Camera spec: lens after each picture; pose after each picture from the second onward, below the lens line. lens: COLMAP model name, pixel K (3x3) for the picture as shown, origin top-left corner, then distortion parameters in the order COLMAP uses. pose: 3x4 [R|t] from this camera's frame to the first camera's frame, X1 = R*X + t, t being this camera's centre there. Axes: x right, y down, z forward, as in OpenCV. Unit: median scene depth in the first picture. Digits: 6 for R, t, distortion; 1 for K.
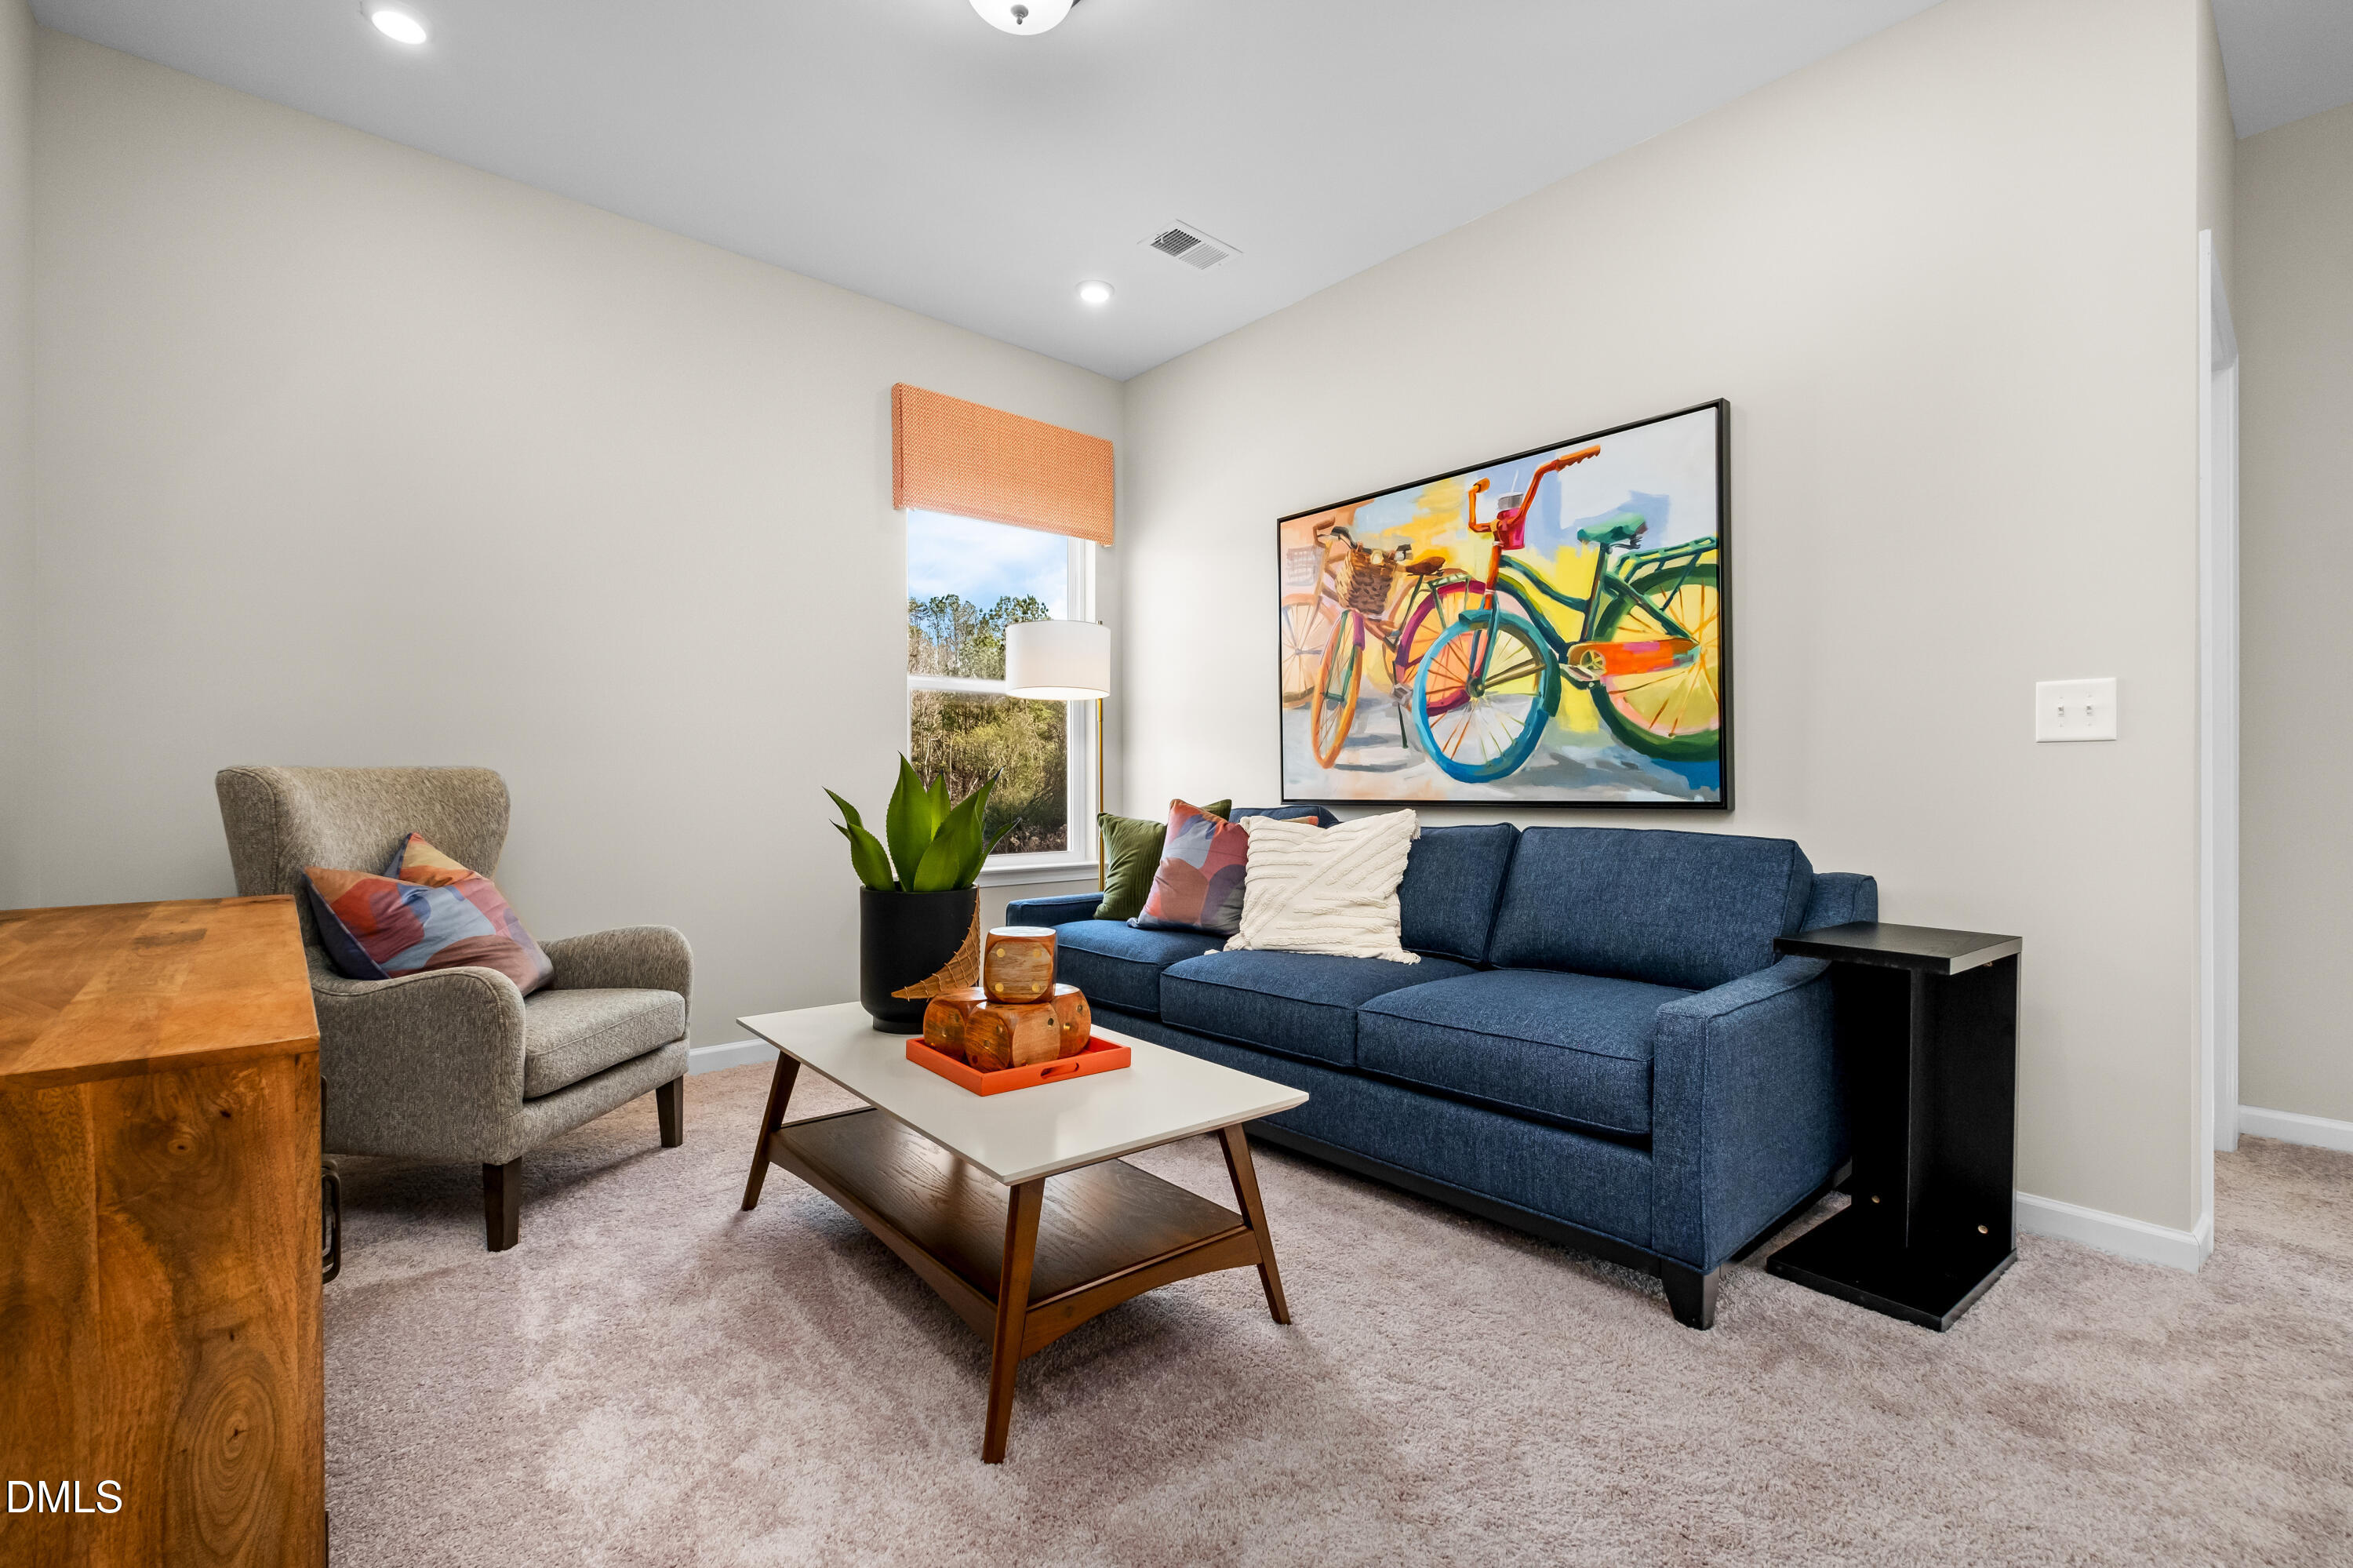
lens RADIAL K [[1039.5, 0, 1179.8], [0, 1039.5, 790.7], [0, 0, 1]] dist [-0.005073, -0.001830]
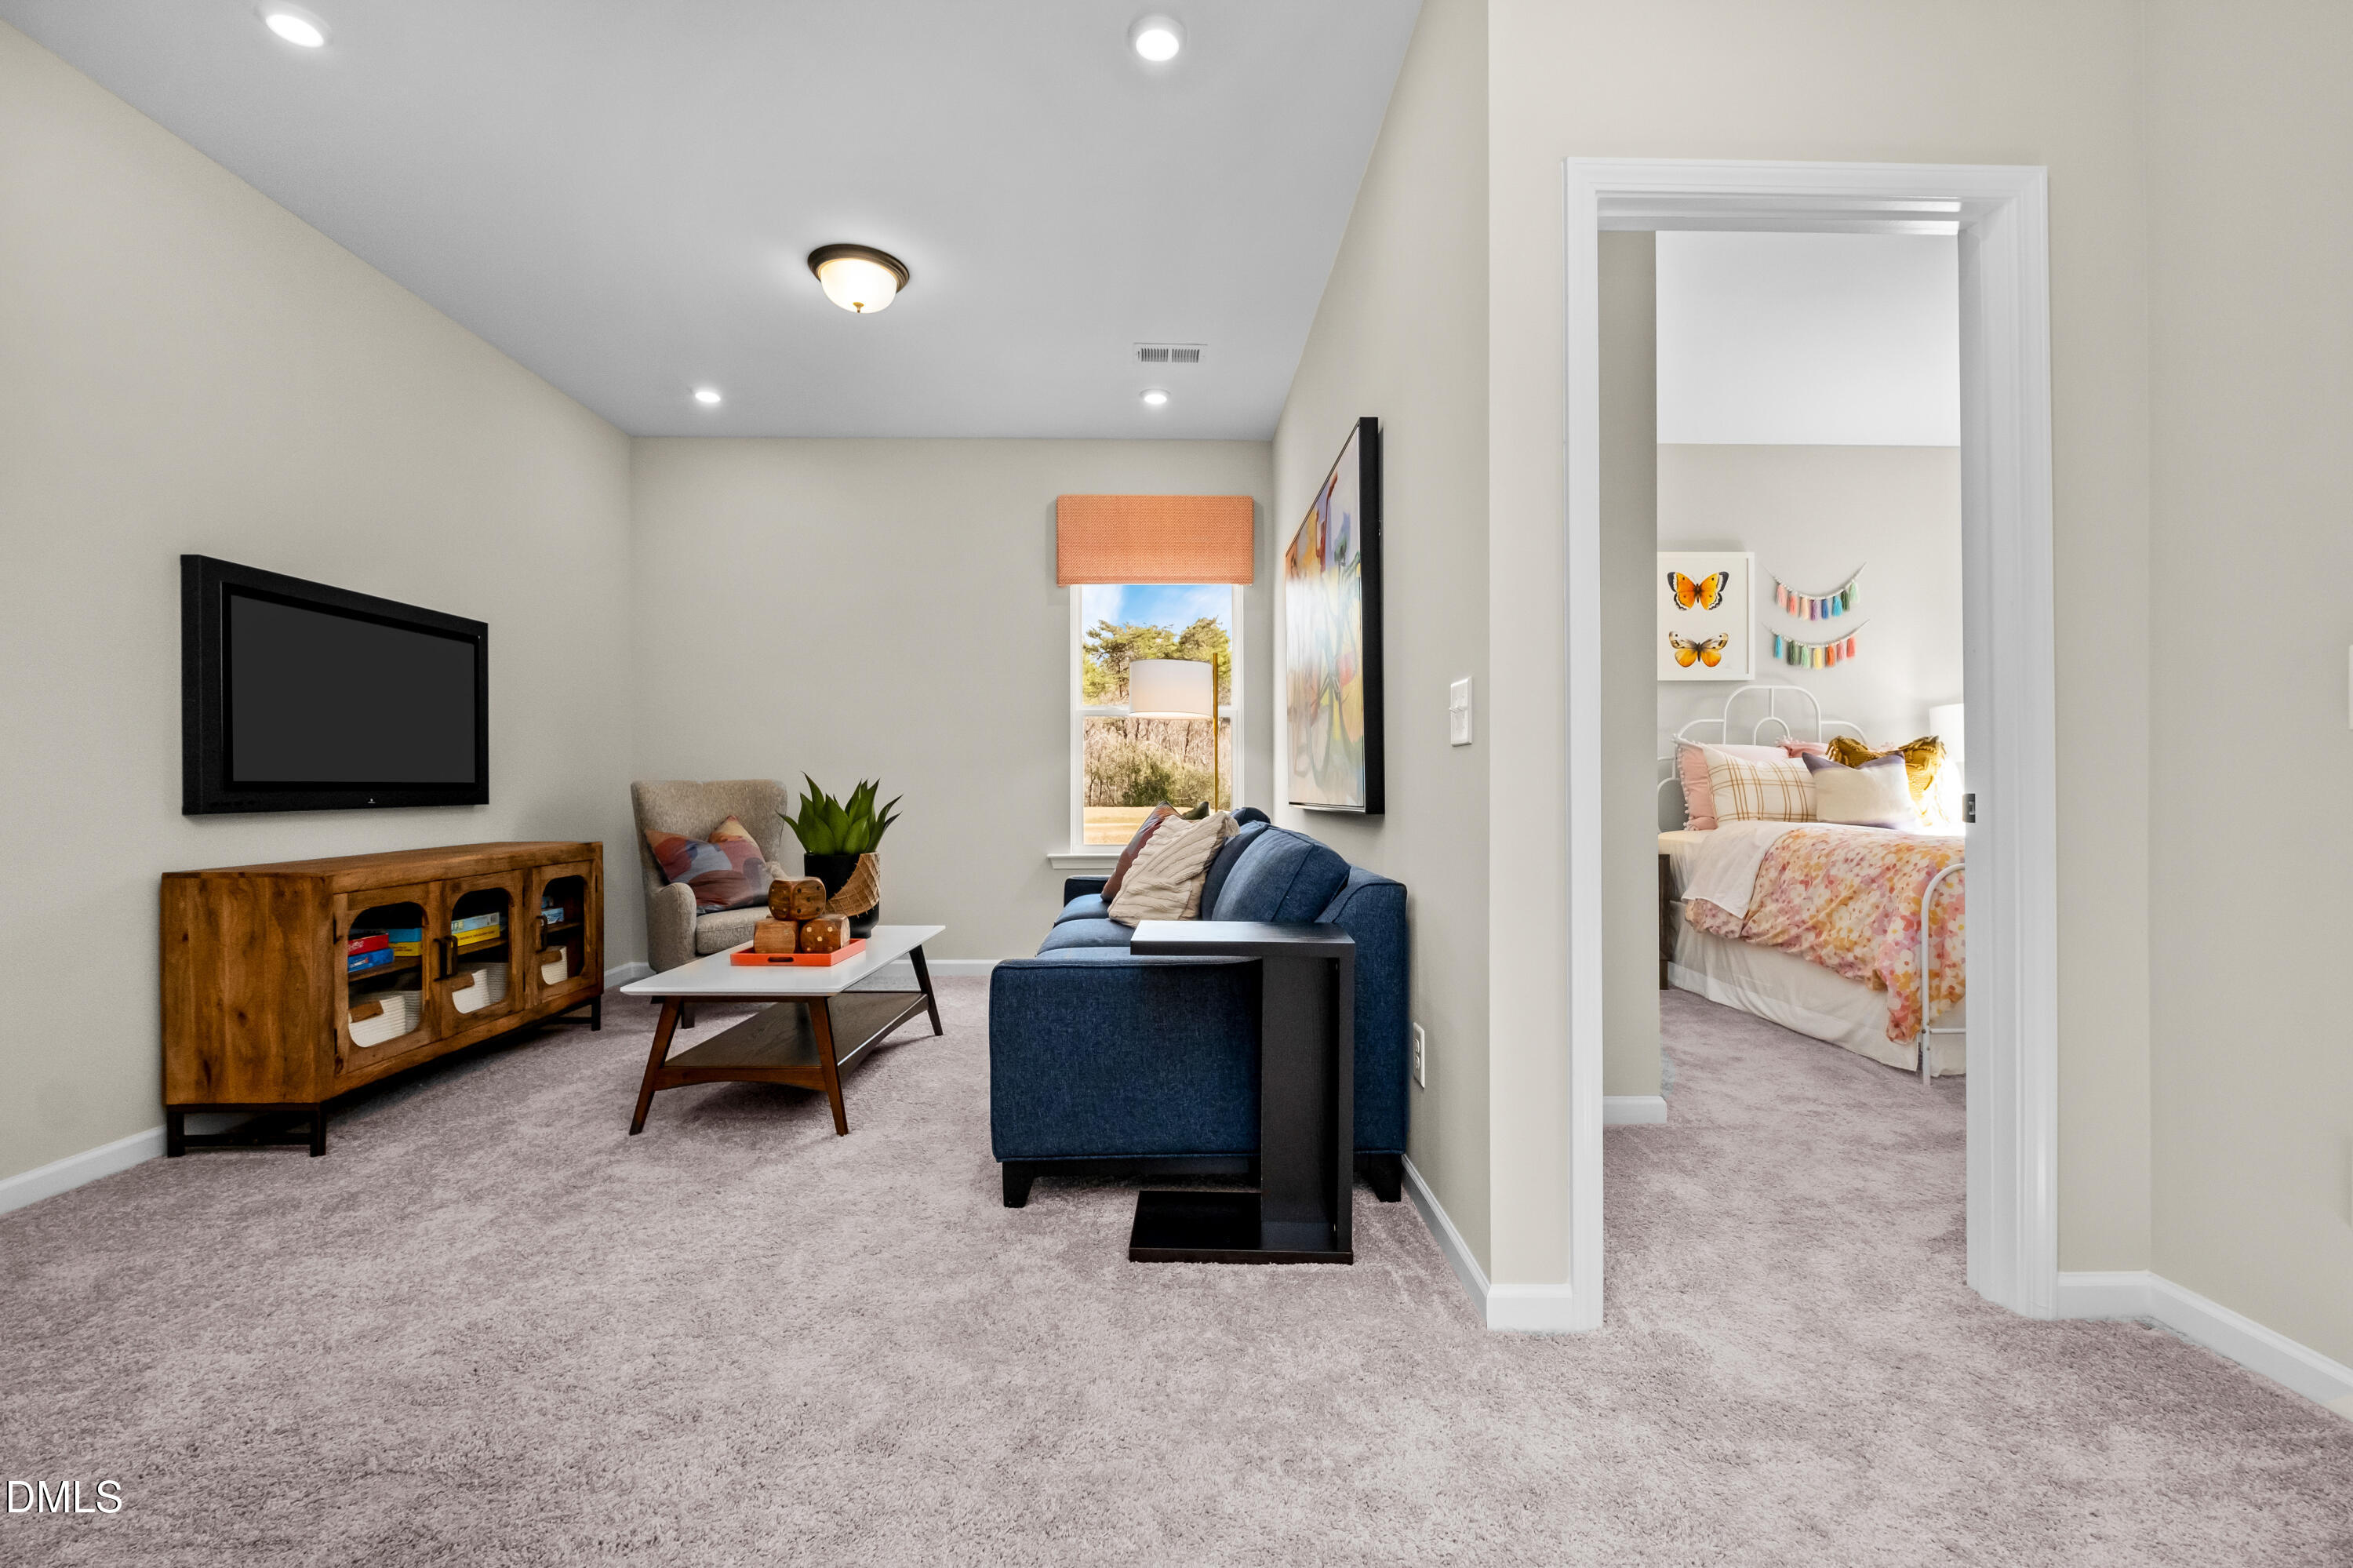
lens RADIAL K [[1039.5, 0, 1198.7], [0, 1039.5, 787.0], [0, 0, 1]] dist [-0.005073, -0.001830]
pose [[0.775224, 0.001199, -0.631686, 1.126849], [-0.004859, 0.999980, -0.004065, -0.007628], [0.631668, 0.006221, 0.775214, 0.084513]]
